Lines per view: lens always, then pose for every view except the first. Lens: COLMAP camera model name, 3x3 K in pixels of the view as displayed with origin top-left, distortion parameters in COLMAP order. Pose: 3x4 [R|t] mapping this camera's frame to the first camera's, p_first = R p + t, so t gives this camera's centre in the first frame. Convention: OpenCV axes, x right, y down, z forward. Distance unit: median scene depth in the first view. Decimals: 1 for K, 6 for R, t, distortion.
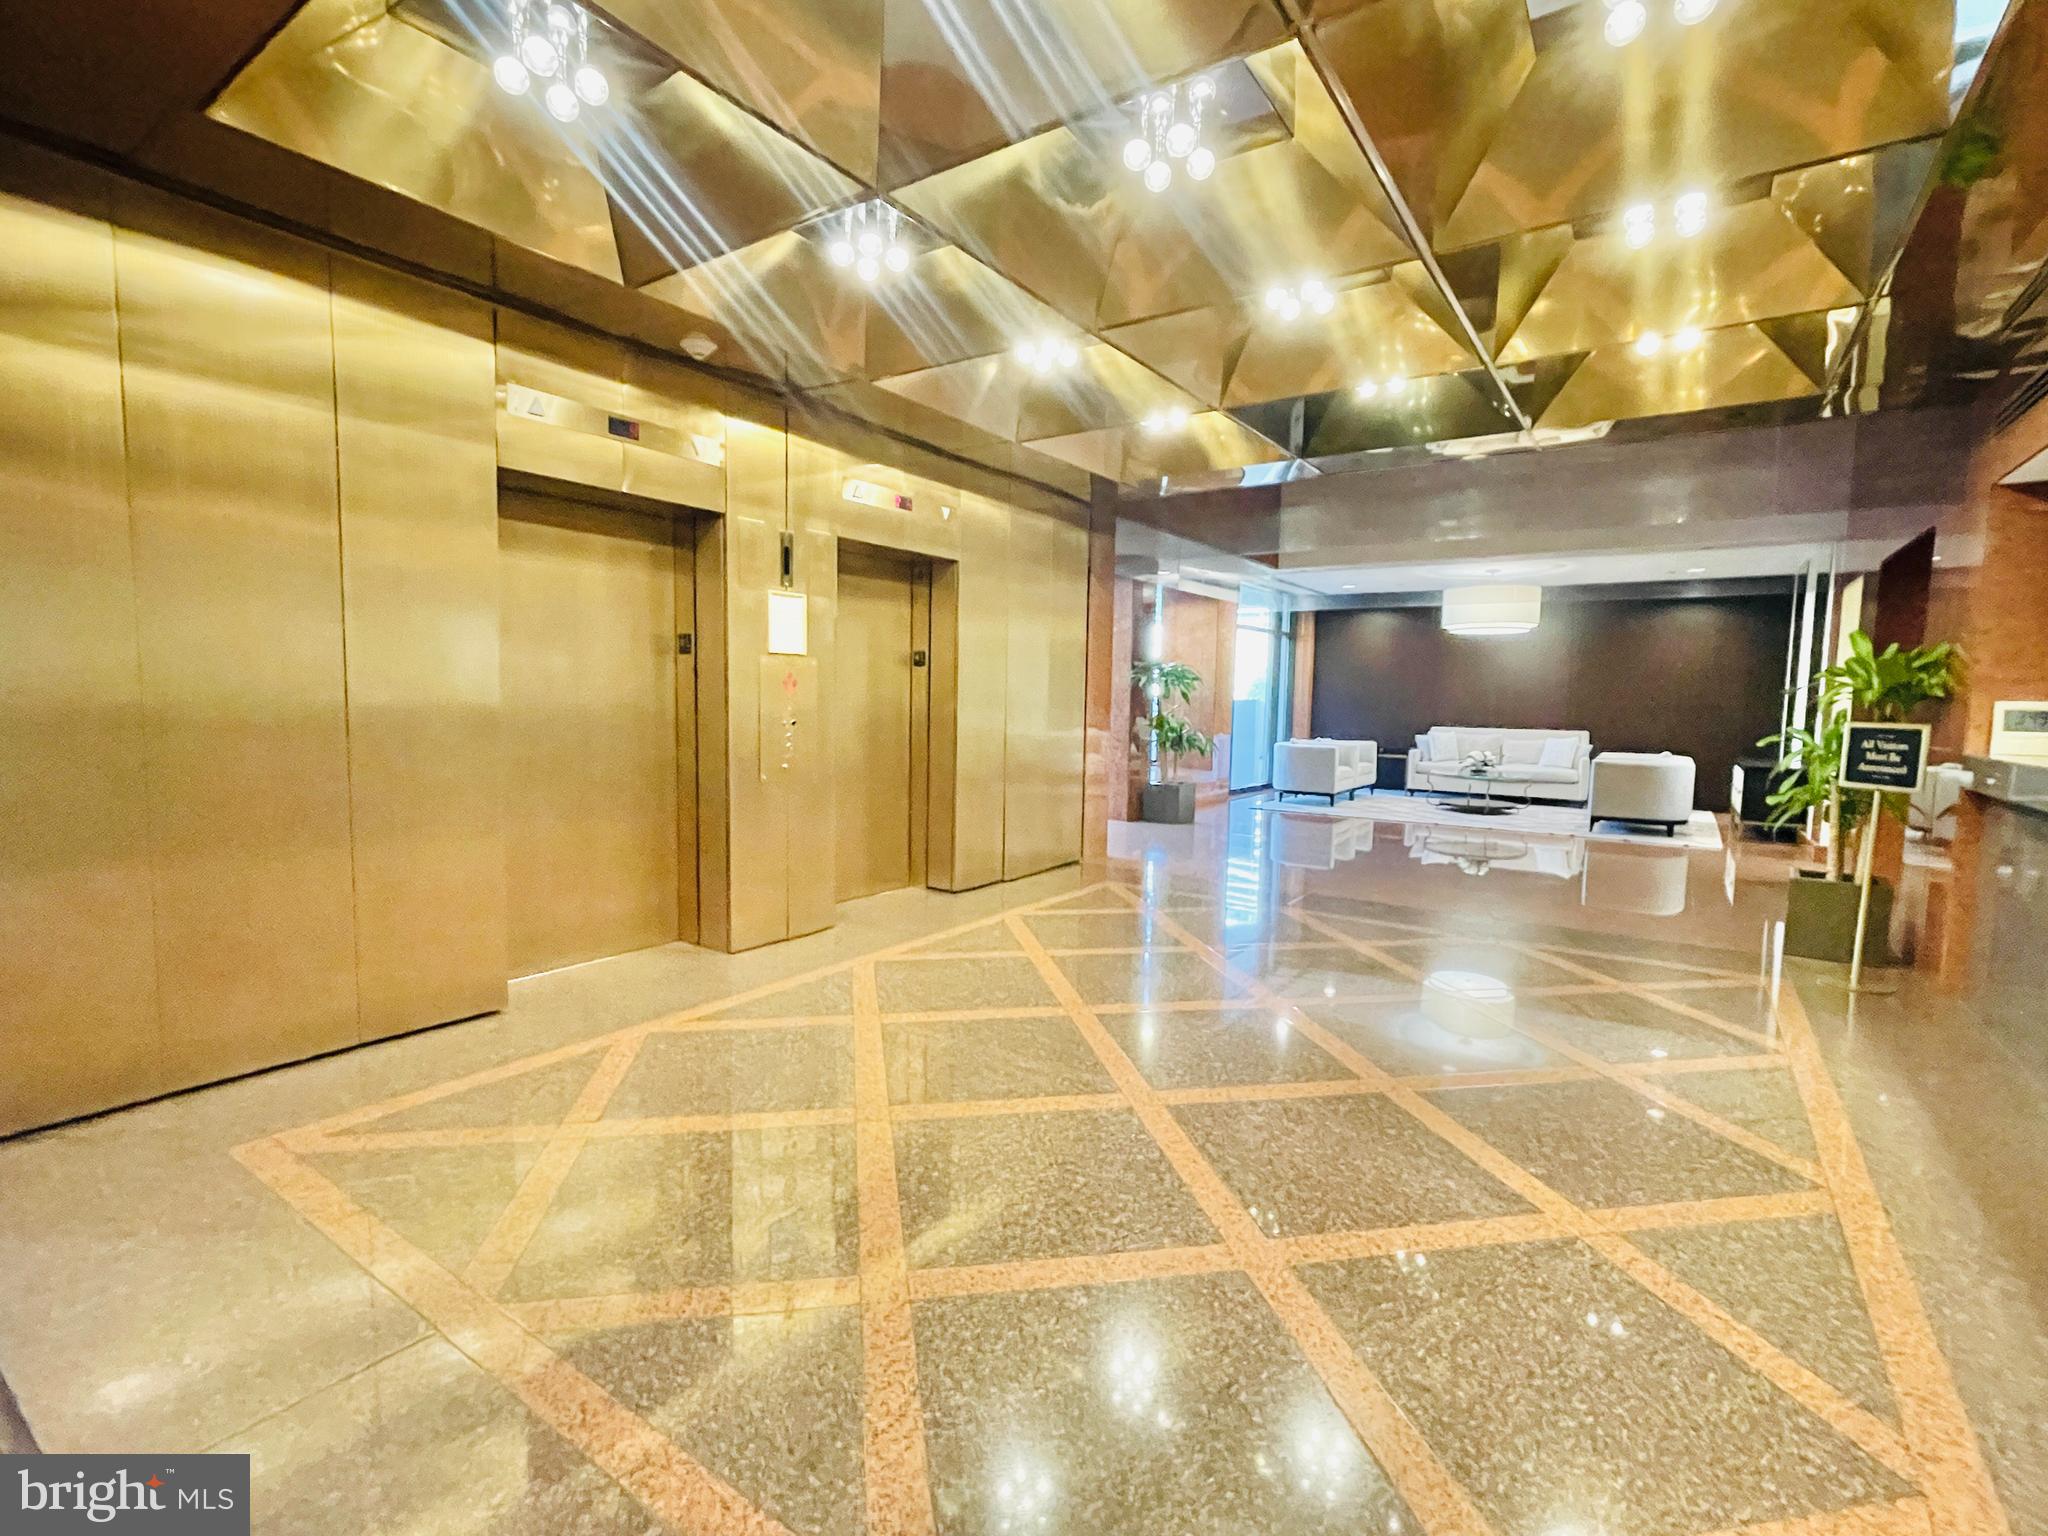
lens RADIAL K [[958.3, 0, 1024.0], [0, 958.3, 768.0], [0, 0, 1]] dist [-0.016108, 0.000390]
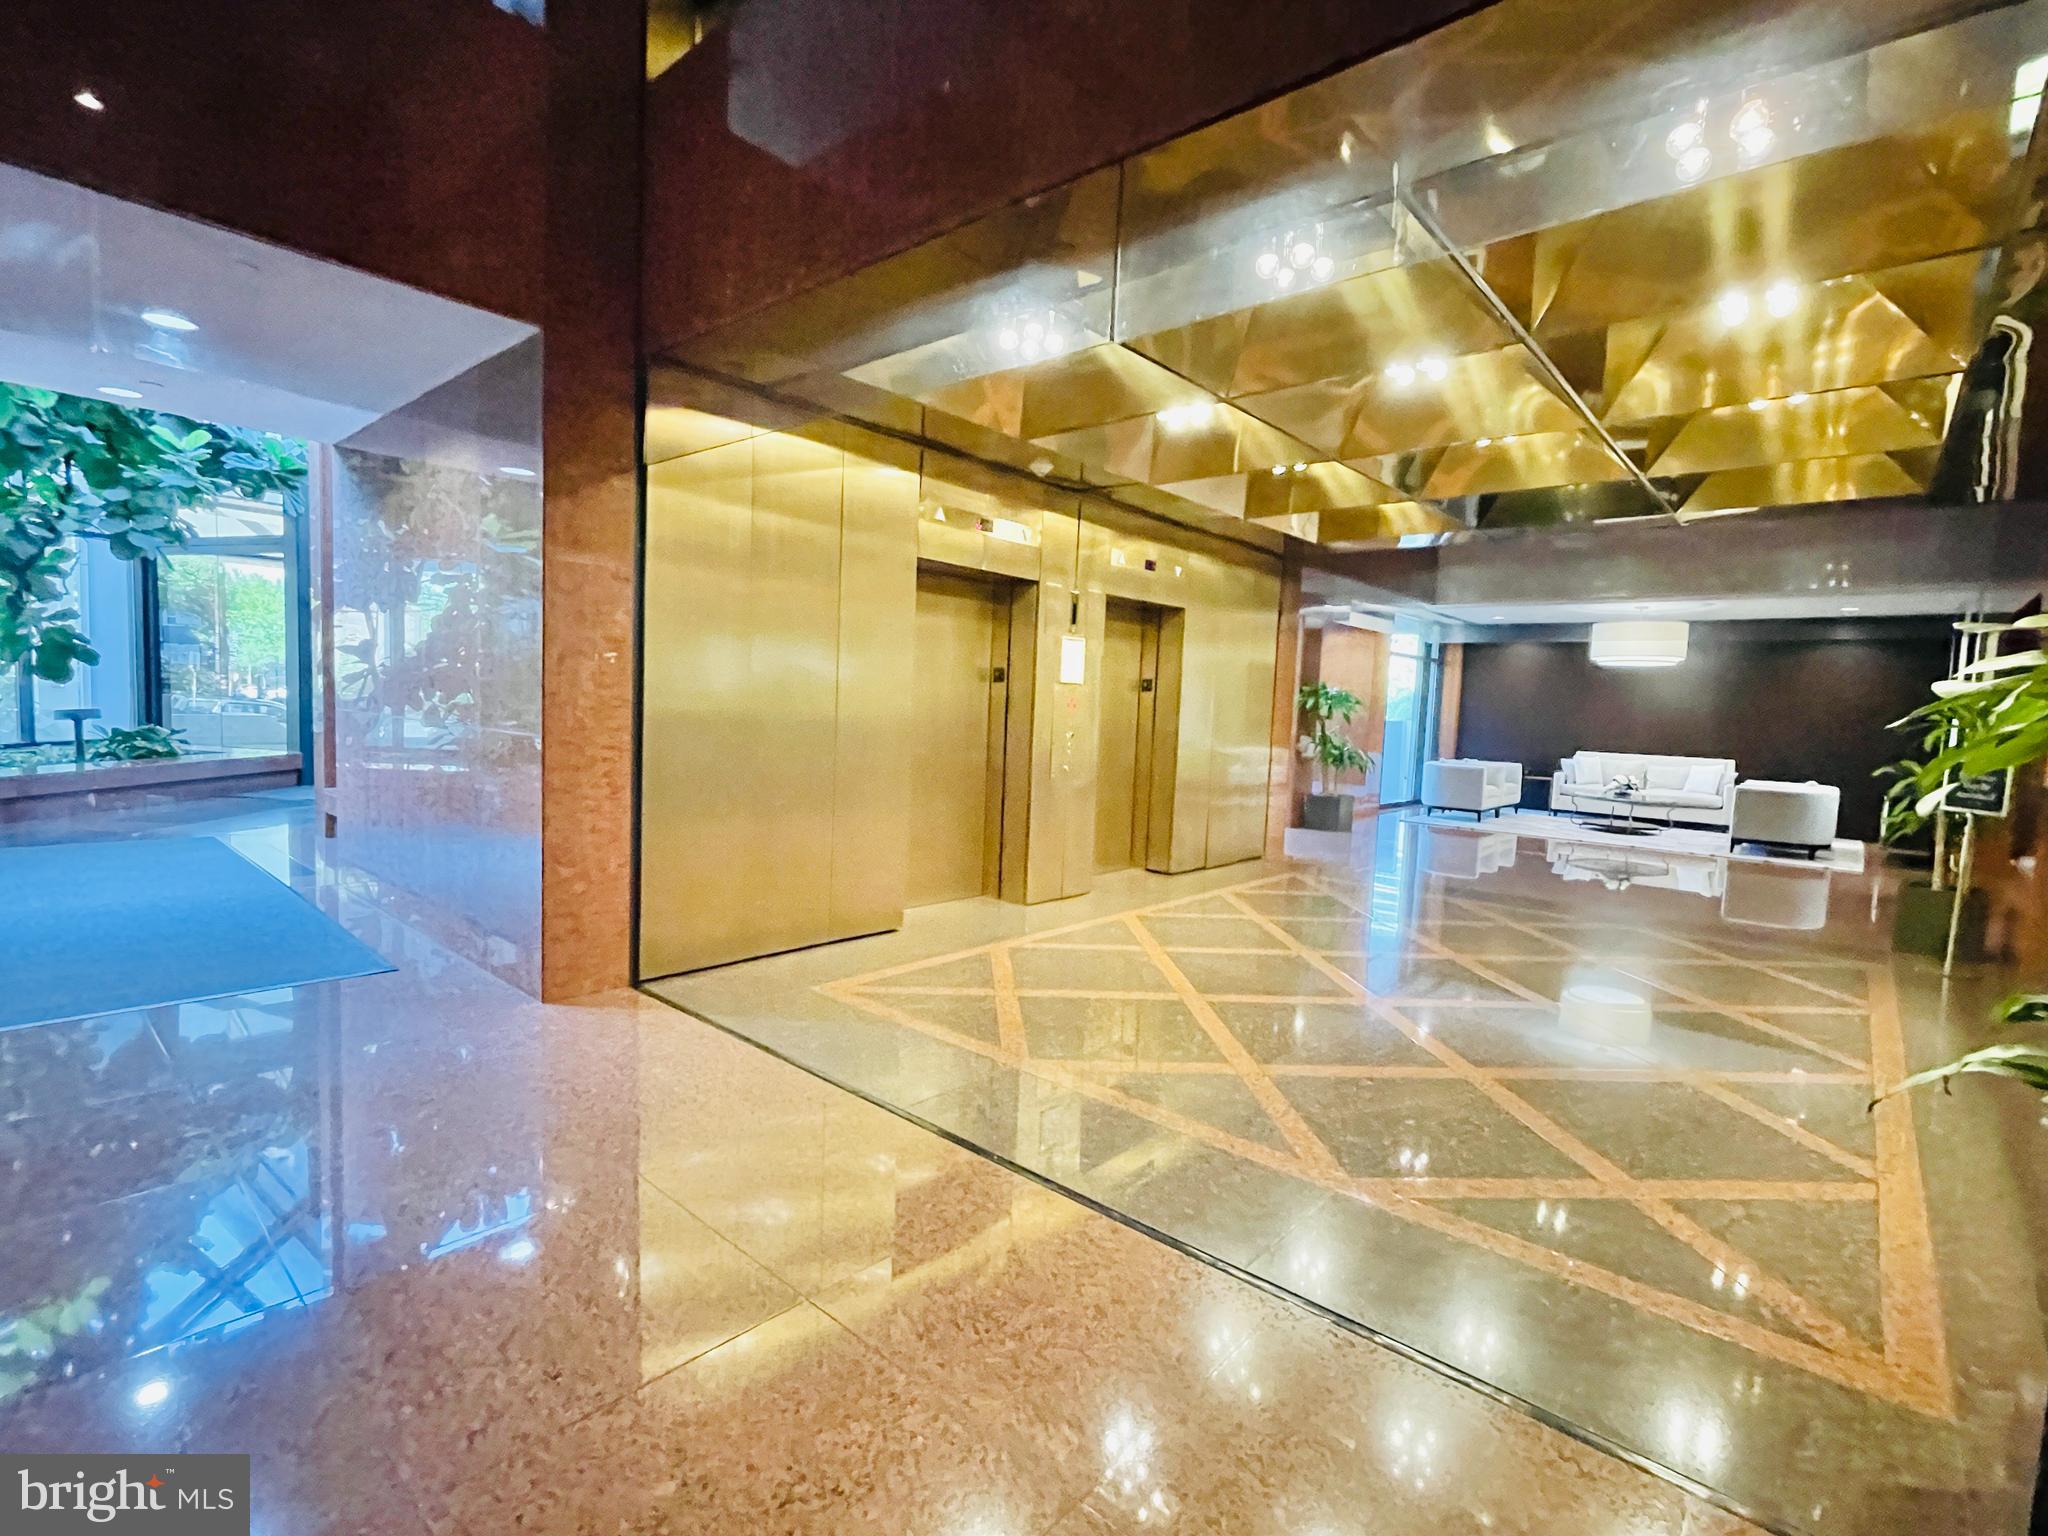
lens RADIAL K [[958.3, 0, 1024.0], [0, 958.3, 768.0], [0, 0, 1]] dist [-0.016108, 0.000390]
pose [[0.992571, 0.029202, -0.118109, -0.076285], [-0.030678, 0.999472, -0.010696, 0.007550], [0.117734, 0.014240, 0.992943, -0.164513]]
